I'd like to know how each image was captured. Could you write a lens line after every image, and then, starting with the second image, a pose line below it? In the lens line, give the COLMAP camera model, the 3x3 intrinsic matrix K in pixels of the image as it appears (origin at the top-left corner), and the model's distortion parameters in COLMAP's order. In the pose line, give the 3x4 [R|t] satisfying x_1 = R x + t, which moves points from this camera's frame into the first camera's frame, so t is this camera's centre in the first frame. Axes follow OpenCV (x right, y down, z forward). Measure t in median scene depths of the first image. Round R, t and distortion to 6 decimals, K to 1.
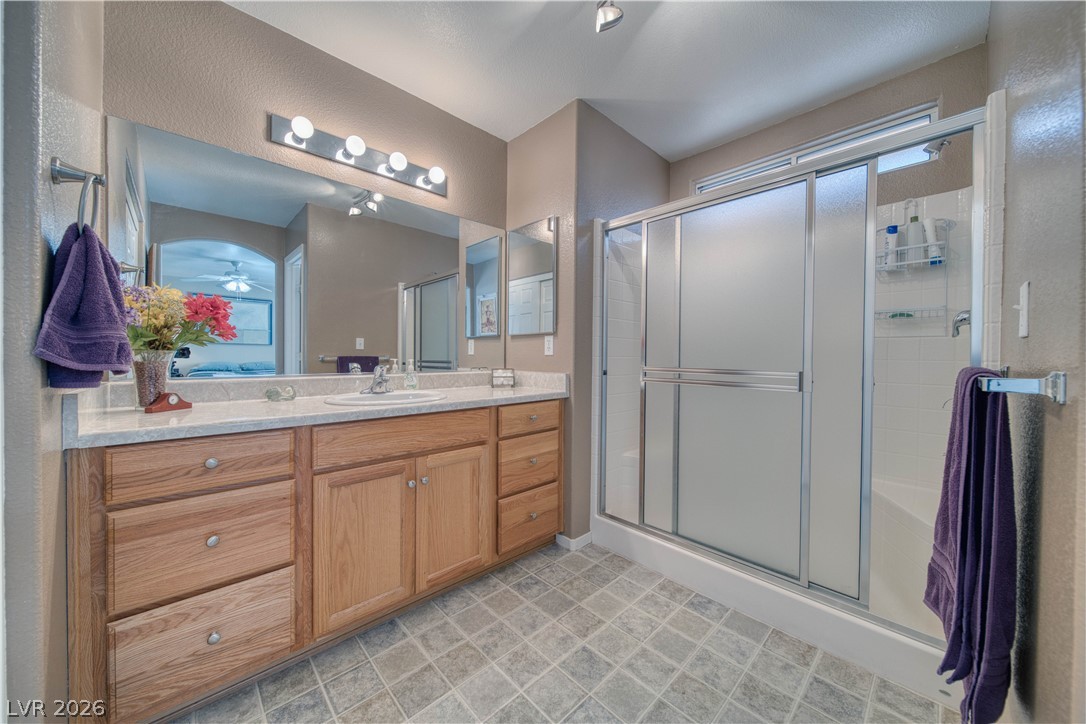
lens RADIAL K [[380.0, 0, 542.7], [0, 380.0, 359.2], [0, 0, 1]] dist [-0.000964, -0.001449]
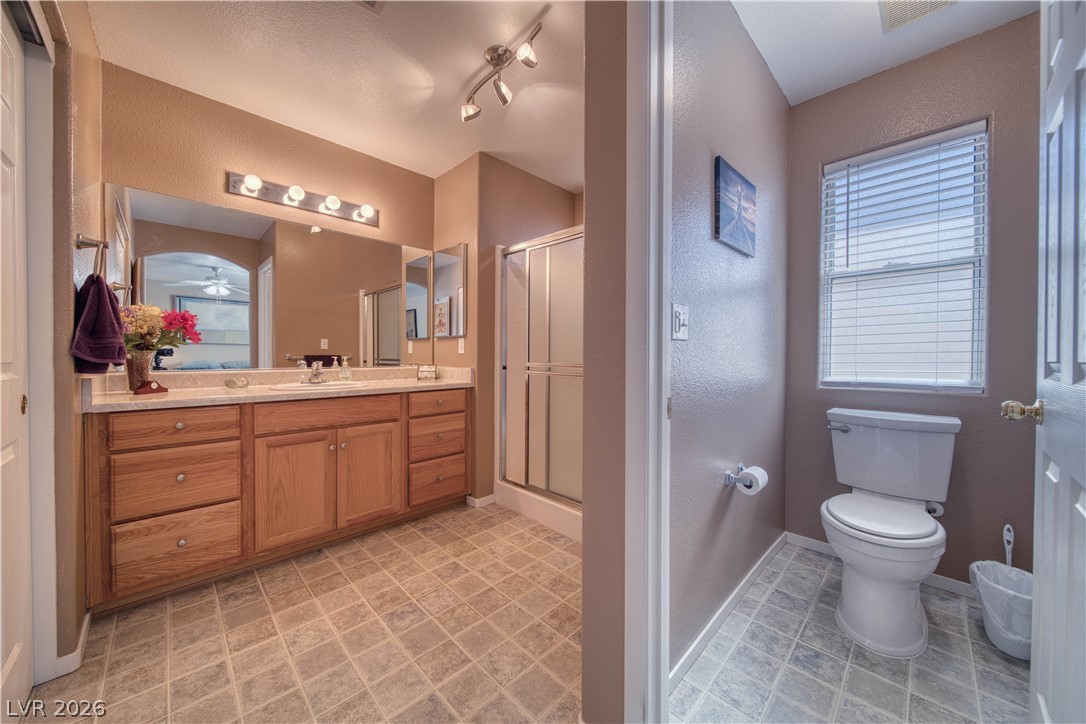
lens RADIAL K [[380.0, 0, 542.7], [0, 380.0, 359.2], [0, 0, 1]] dist [-0.000964, -0.001449]
pose [[0.999784, -0.002262, 0.020661, 0.391523], [0.002202, 0.999993, 0.002901, 0.007027], [-0.020667, -0.002855, 0.999782, -0.389180]]
